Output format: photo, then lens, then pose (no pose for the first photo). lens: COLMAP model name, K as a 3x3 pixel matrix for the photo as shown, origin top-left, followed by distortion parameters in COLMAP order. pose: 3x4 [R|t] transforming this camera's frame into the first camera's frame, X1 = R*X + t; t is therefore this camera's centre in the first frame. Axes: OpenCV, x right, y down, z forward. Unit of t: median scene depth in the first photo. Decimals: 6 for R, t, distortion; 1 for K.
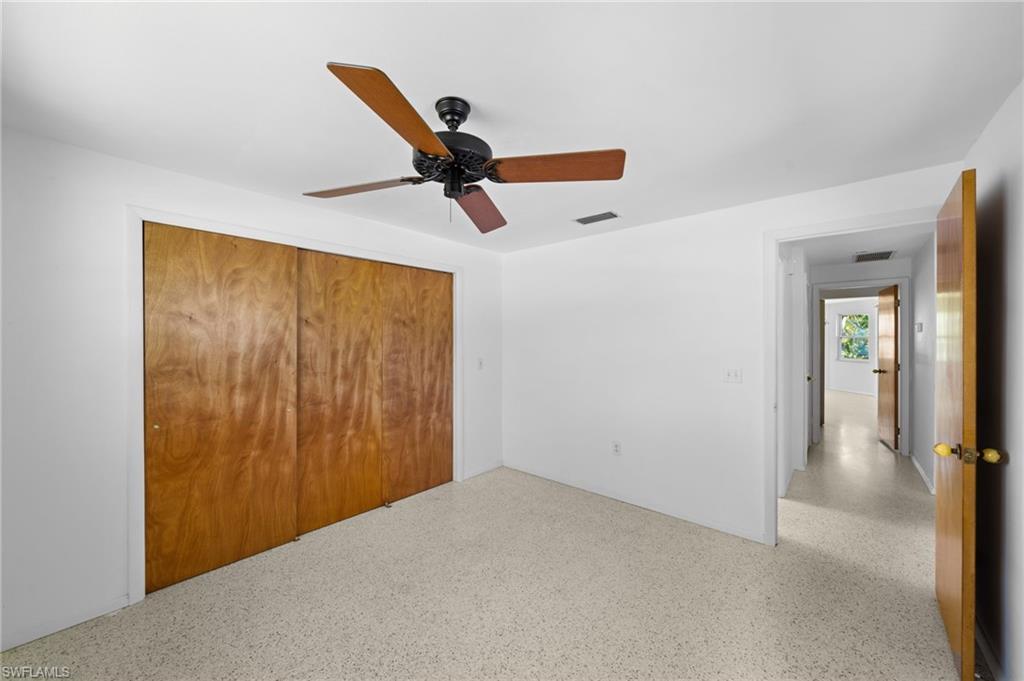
lens RADIAL K [[391.3, 0, 516.4], [0, 391.3, 343.9], [0, 0, 1]] dist [-0.000168, -0.000029]
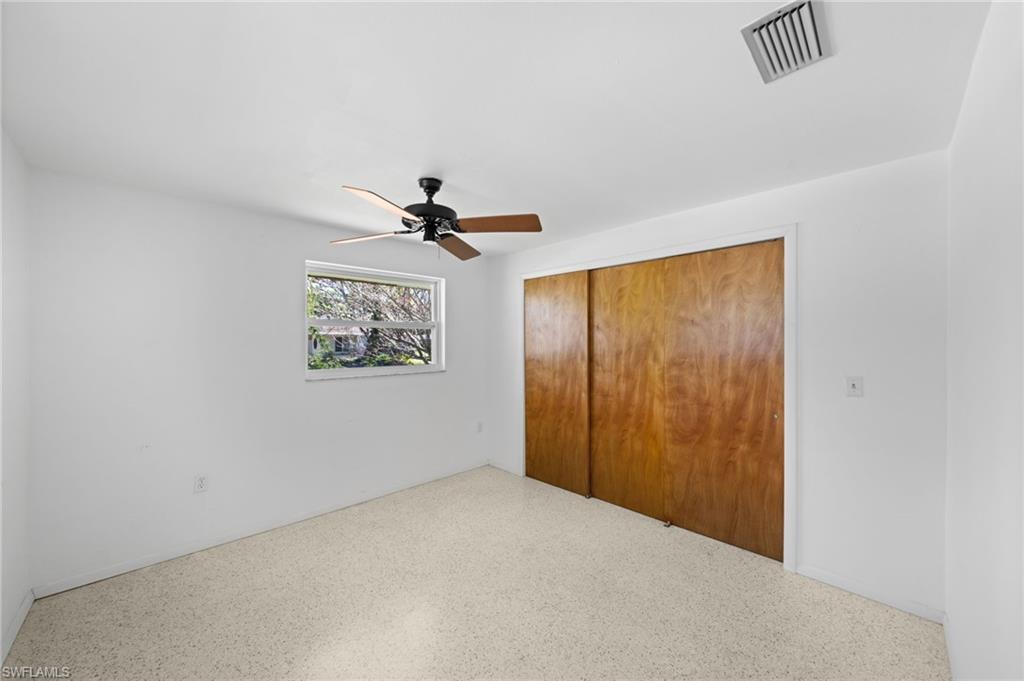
lens RADIAL K [[368.6, 0, 512.0], [0, 368.6, 340.5], [0, 0, 1]] dist [-0.000288, -0.000040]
pose [[-0.085985, 0.007795, -0.996266, 0.560052], [-0.001238, 0.999968, 0.007931, -0.020527], [0.996296, 0.001915, -0.085973, 0.723627]]
